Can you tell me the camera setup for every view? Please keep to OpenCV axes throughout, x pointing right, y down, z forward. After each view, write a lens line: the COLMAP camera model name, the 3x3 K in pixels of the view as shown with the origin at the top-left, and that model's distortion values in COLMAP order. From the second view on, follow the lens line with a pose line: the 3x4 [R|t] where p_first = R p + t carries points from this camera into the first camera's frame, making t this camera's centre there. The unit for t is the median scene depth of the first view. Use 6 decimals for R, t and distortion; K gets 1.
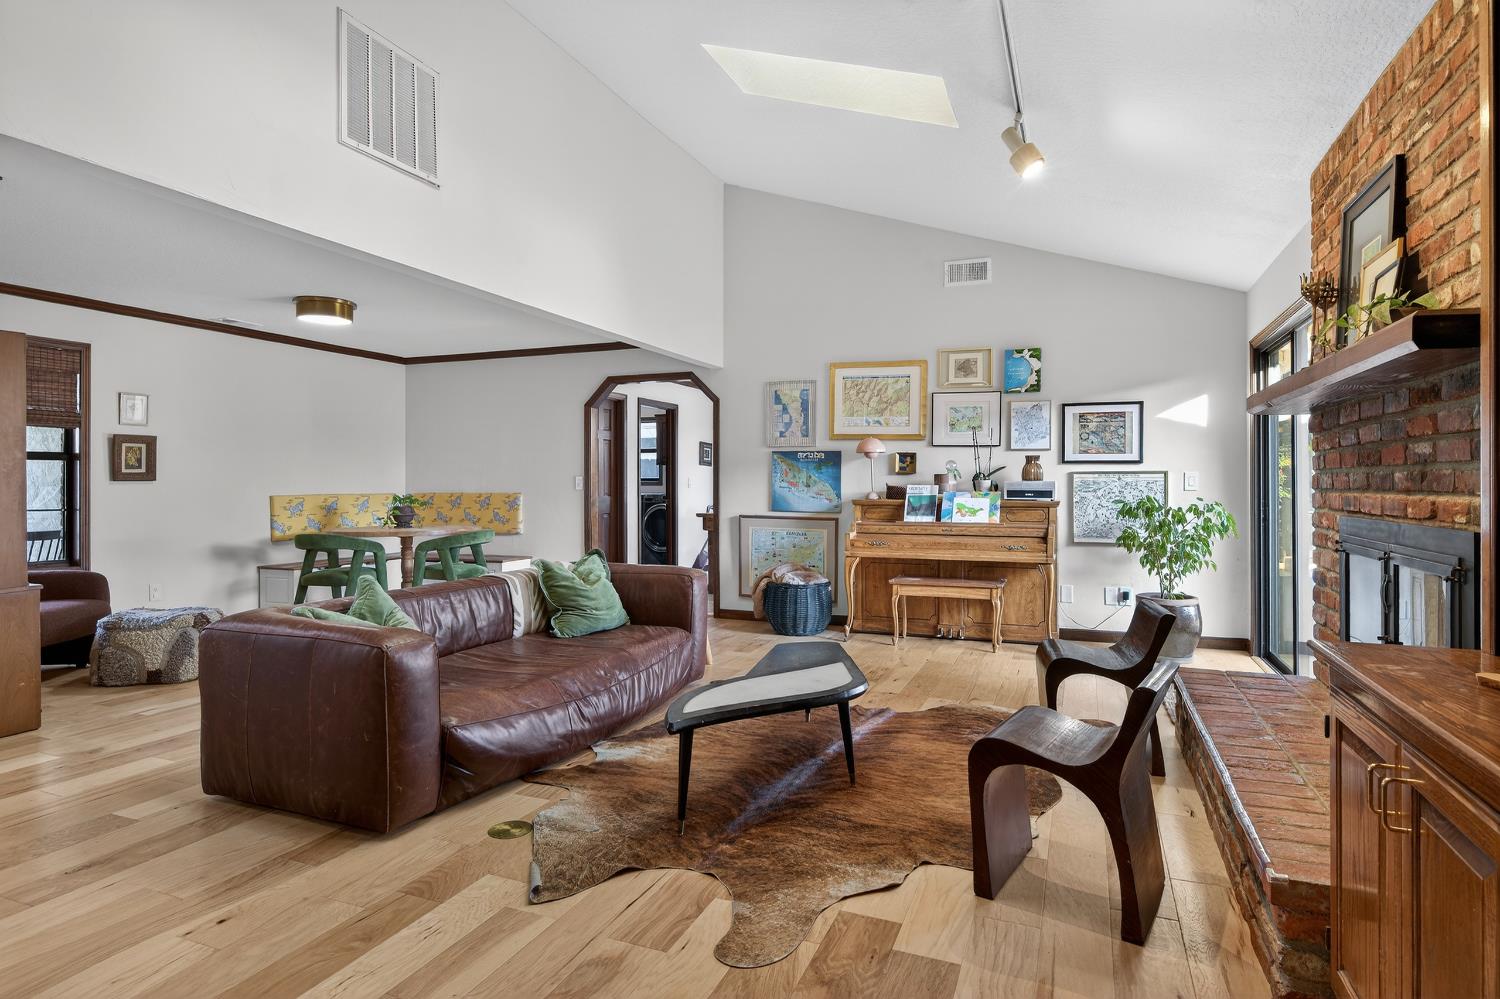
lens RADIAL K [[809.0, 0, 750.3], [0, 809.0, 491.3], [0, 0, 1]] dist [0.000673, 0.002316]
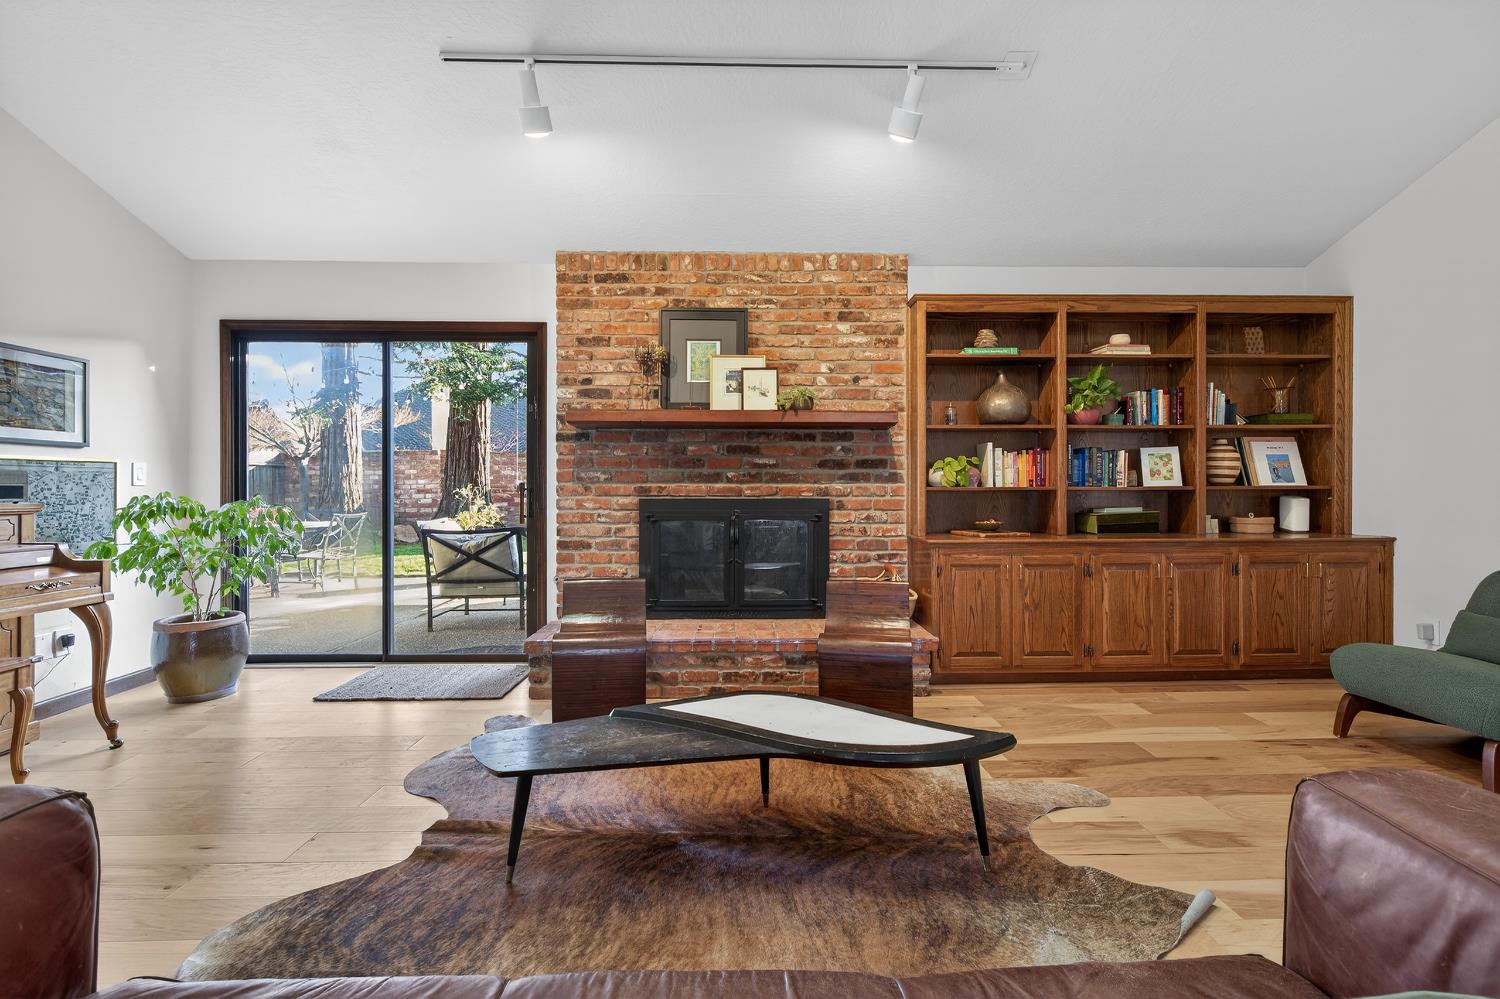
lens RADIAL K [[686.5, 0, 751.1], [0, 686.5, 492.7], [0, 0, 1]] dist [0.000105, -0.000118]
pose [[-0.410608, -0.008226, 0.911775, -0.644799], [0.004770, 0.999926, 0.011169, 0.003242], [-0.911799, 0.008936, -0.410539, 1.504775]]
